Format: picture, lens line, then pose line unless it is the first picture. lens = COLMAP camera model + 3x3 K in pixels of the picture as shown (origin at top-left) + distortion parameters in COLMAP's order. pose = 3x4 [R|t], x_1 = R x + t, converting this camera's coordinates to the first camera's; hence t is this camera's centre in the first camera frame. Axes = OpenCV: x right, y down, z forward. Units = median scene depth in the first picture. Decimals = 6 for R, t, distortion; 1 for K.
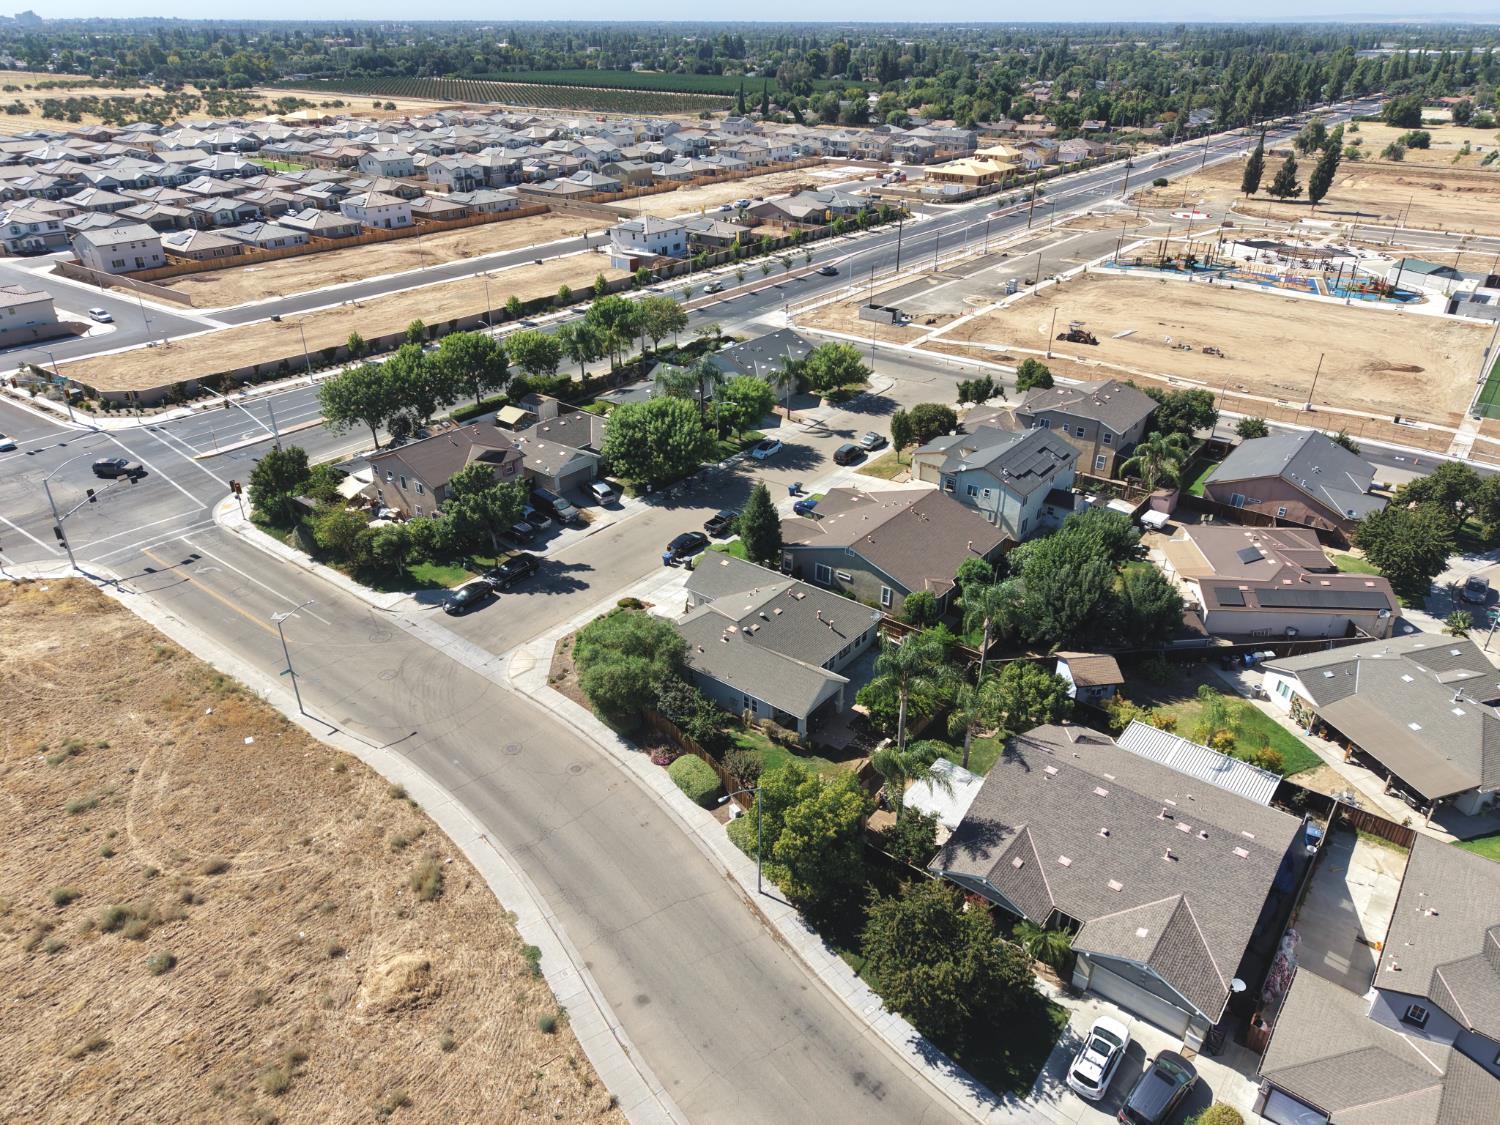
lens RADIAL K [[1004.6, 0, 751.8], [0, 1004.6, 555.4], [0, 0, 1]] dist [0.060024, -0.062099]
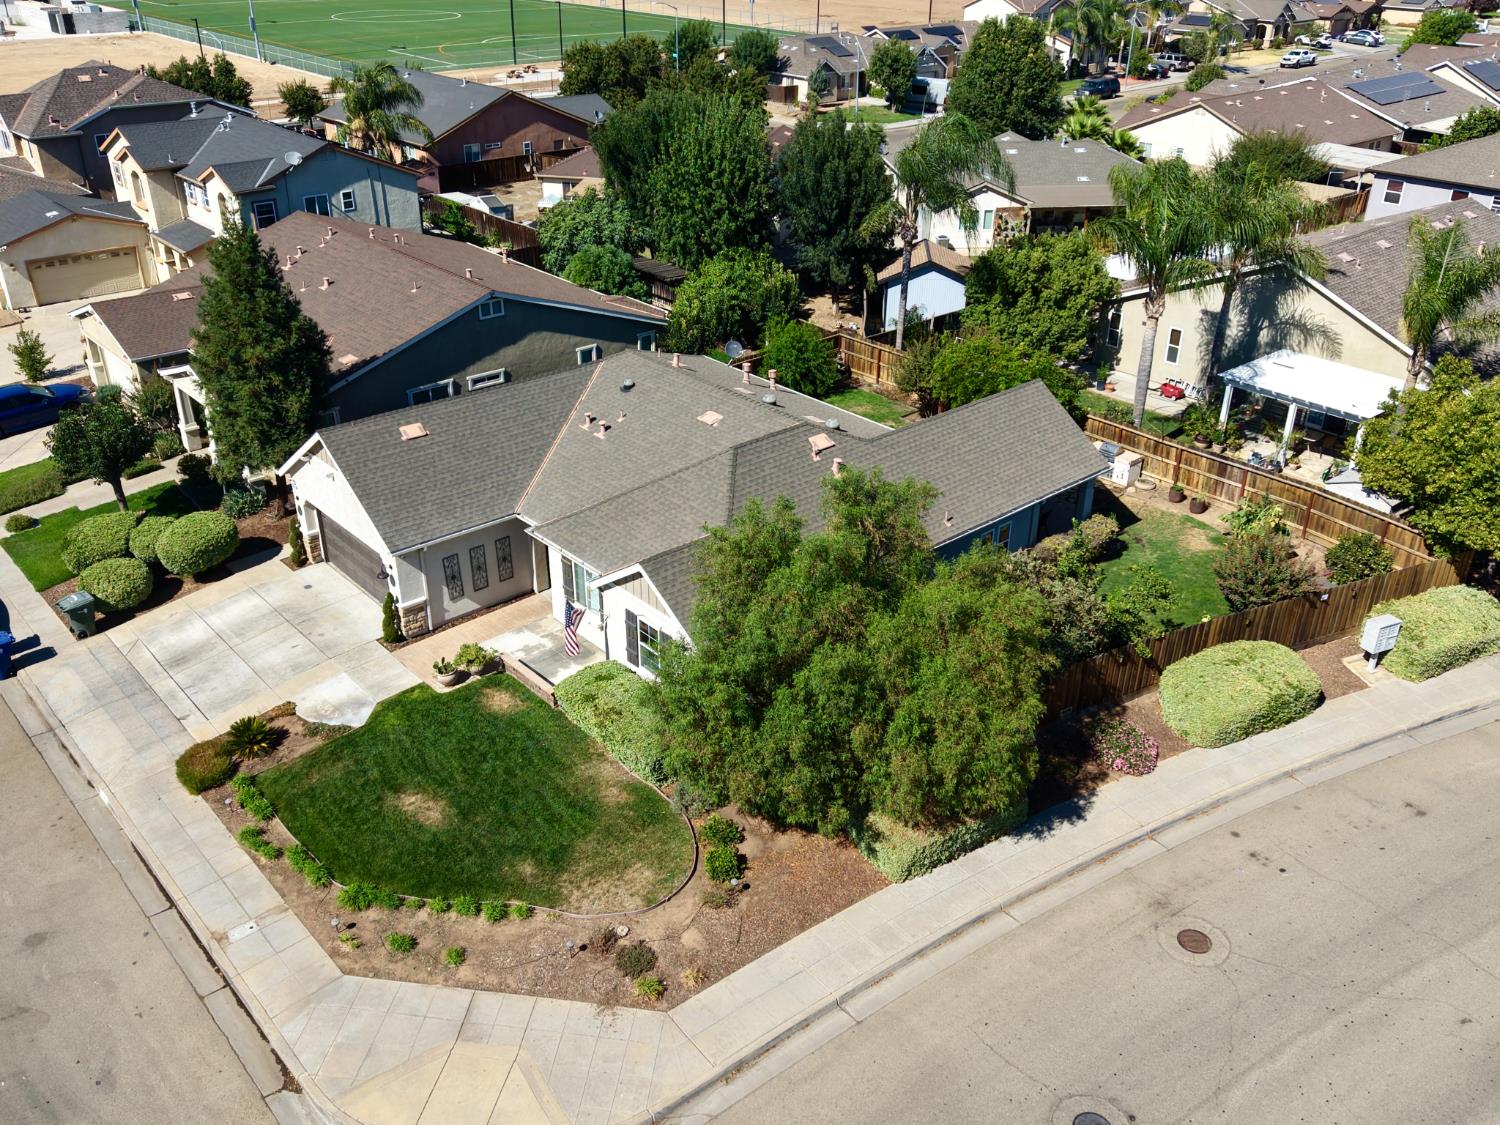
lens RADIAL K [[1276.8, 0, 757.9], [0, 1276.8, 567.0], [0, 0, 1]] dist [0.034641, -0.040264]
pose [[0.178048, -0.465692, 0.866851, -0.422477], [0.454051, 0.820420, 0.347488, -0.054516], [-0.873005, 0.331725, 0.357522, 0.856896]]
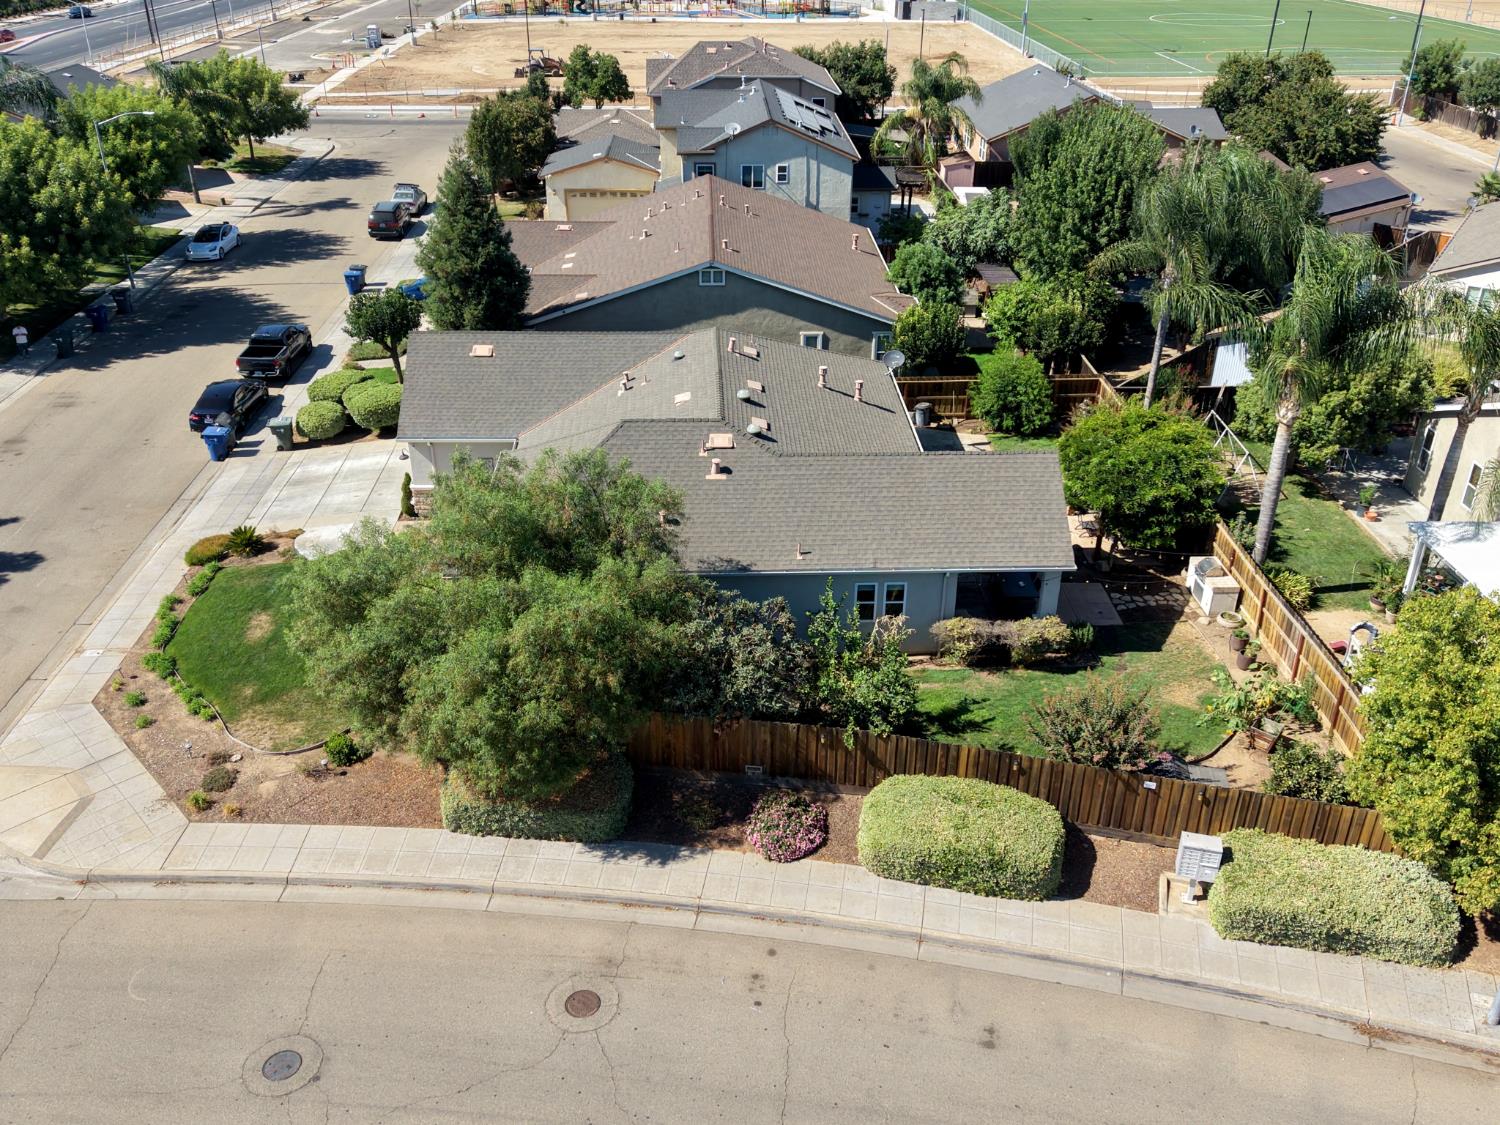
lens RADIAL K [[1282.2, 0, 750.0], [0, 1282.2, 562.5], [0, 0, 1]] dist [0.088172, -0.179388]
pose [[0.765997, -0.301177, 0.567926, -0.274228], [0.298928, 0.949012, 0.100089, 0.070995], [-0.569113, 0.093101, 0.816971, 0.618313]]
